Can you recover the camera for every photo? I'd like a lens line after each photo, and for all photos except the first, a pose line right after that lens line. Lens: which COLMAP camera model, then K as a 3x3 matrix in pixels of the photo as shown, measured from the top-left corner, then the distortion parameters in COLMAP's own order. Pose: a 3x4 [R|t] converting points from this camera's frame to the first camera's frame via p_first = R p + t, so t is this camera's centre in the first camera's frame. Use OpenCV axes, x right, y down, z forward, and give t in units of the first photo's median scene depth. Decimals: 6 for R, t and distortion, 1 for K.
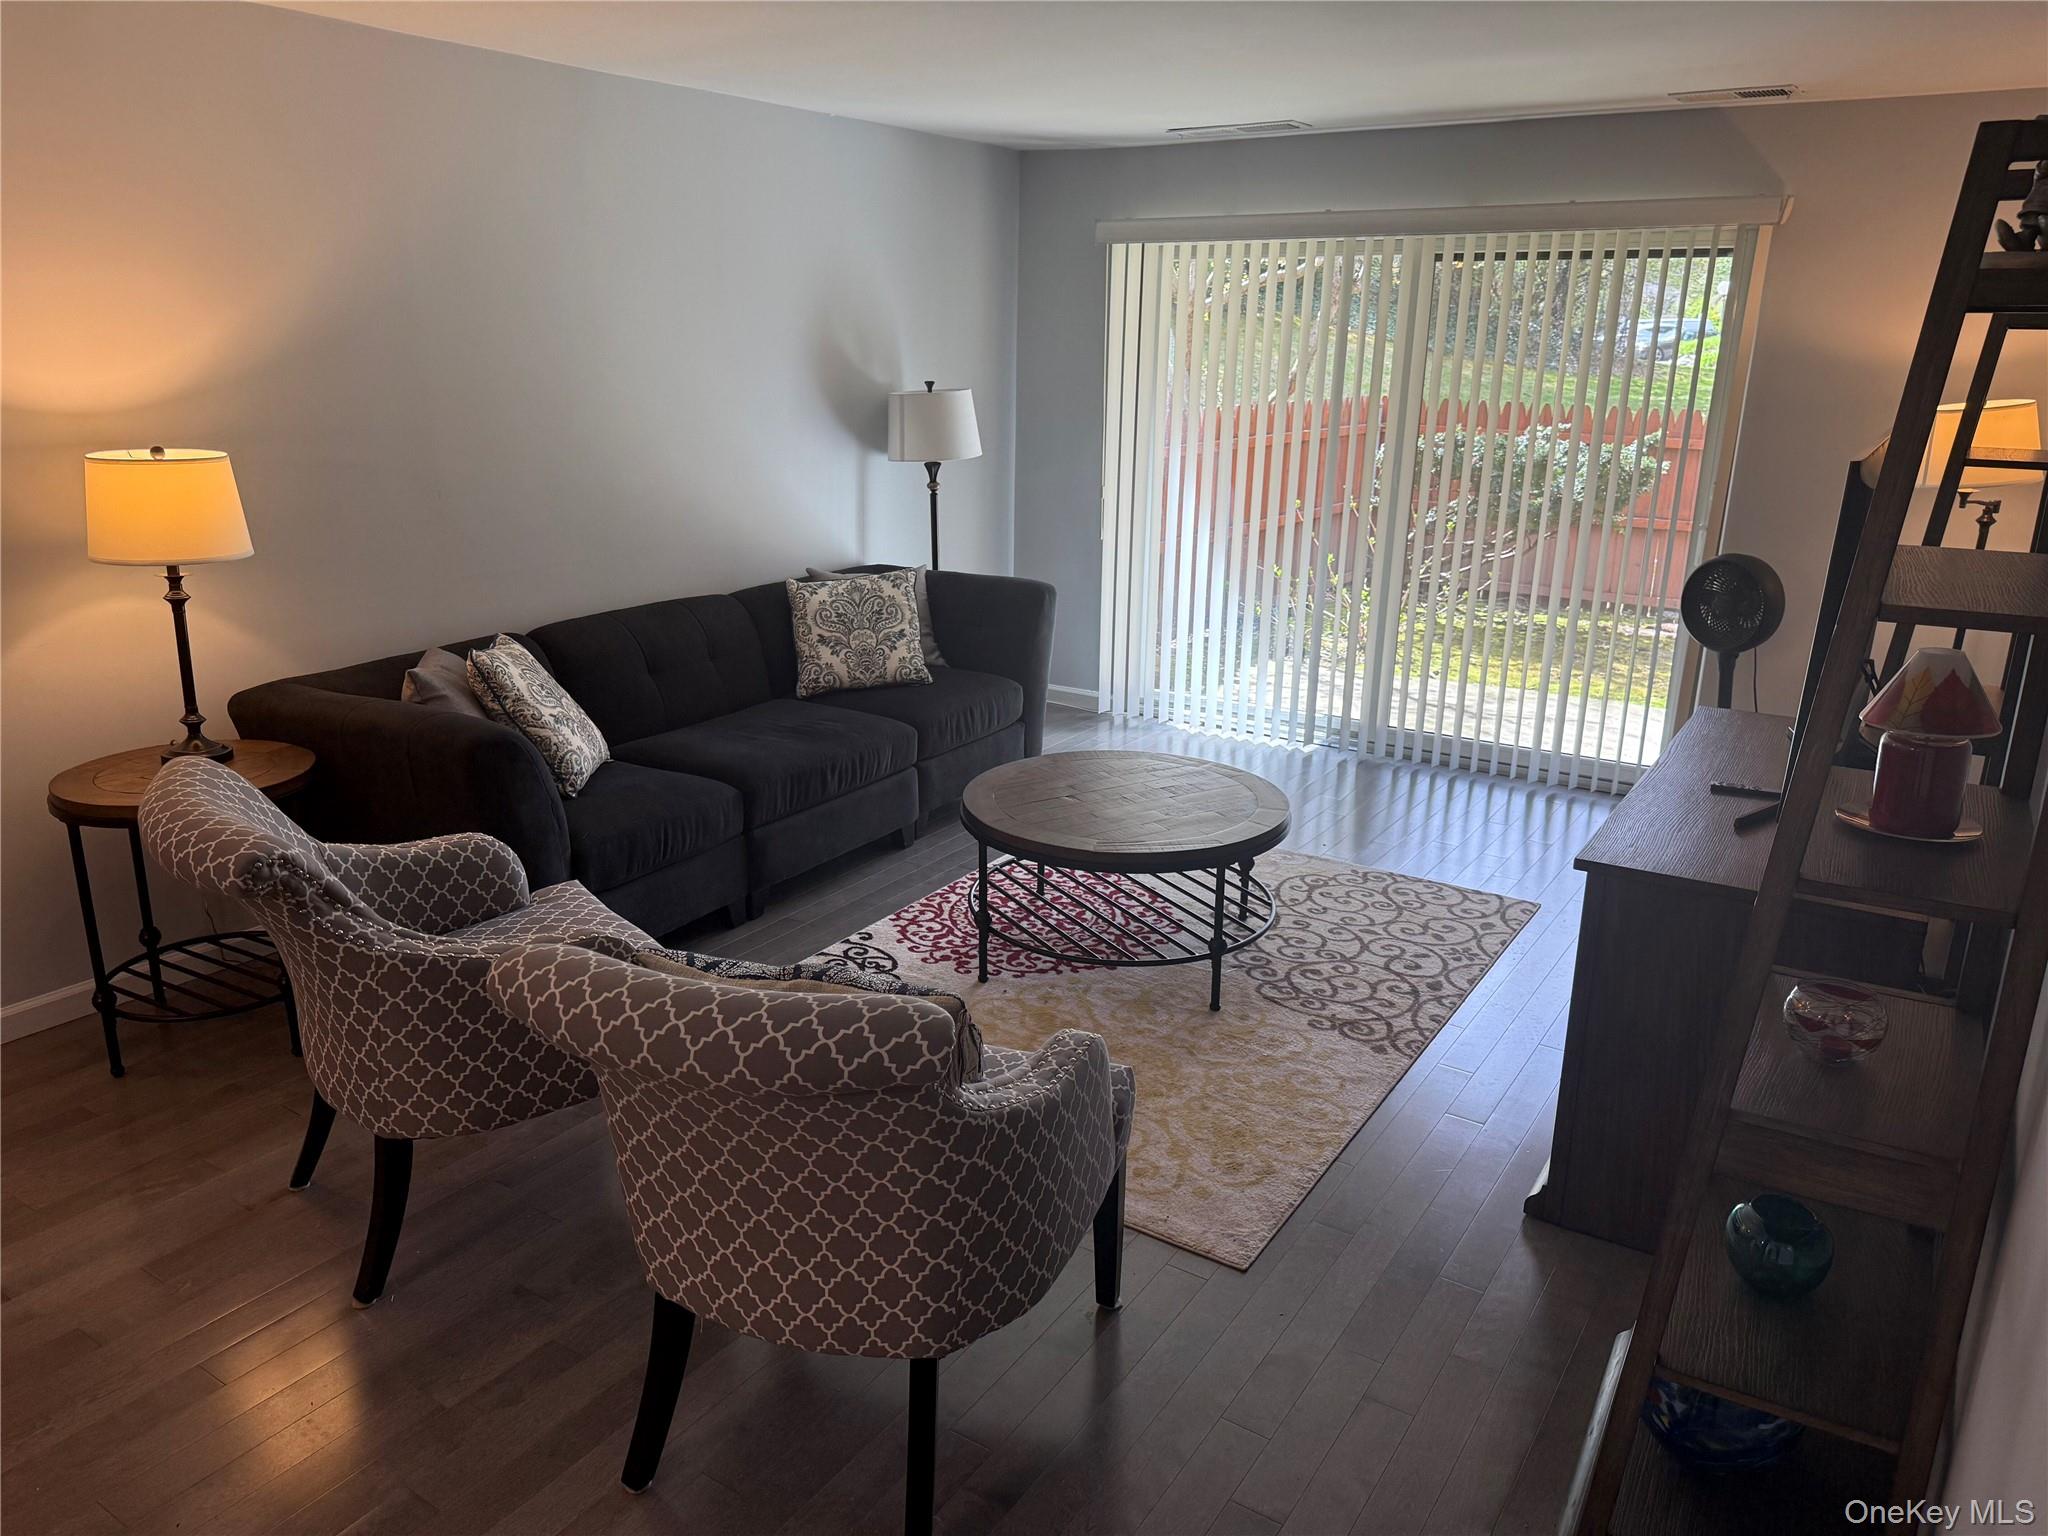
lens RADIAL K [[1431.1, 0, 989.5], [0, 1431.1, 780.4], [0, 0, 1]] dist [0.054676, -0.076296]
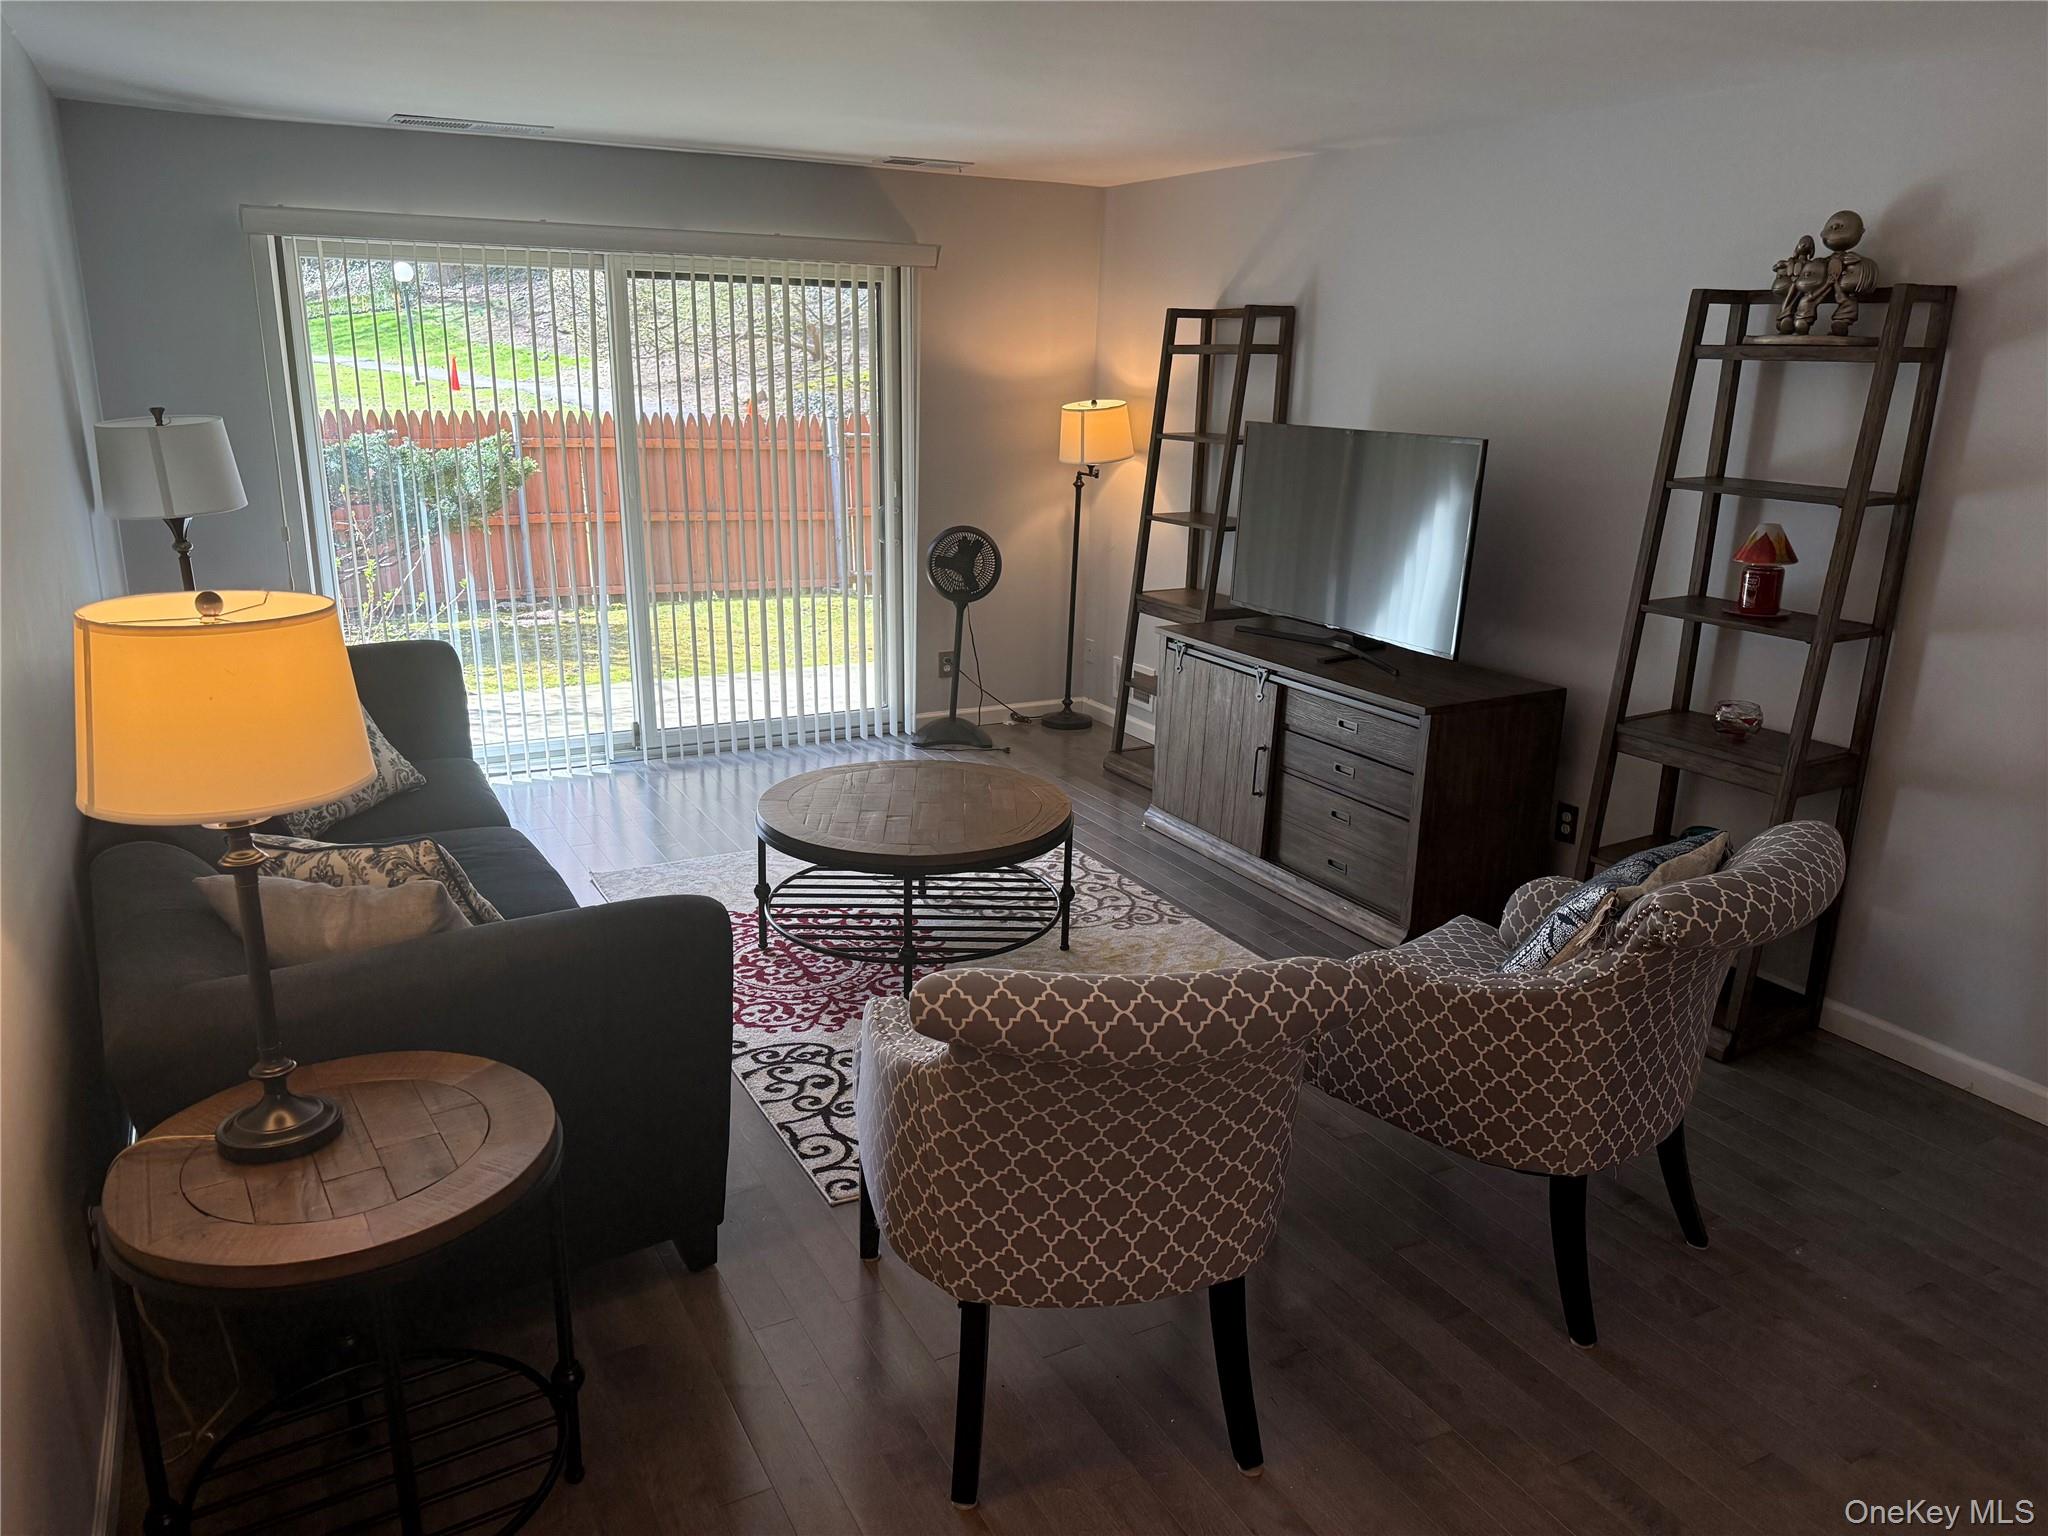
lens RADIAL K [[1424.3, 0, 1014.1], [0, 1424.3, 825.5], [0, 0, 1]] dist [0.042060, -0.080143]
pose [[0.463178, -0.279988, 0.840877, -0.519365], [0.250802, 0.951412, 0.178644, -0.097889], [-0.850038, 0.128150, 0.510894, 0.282543]]
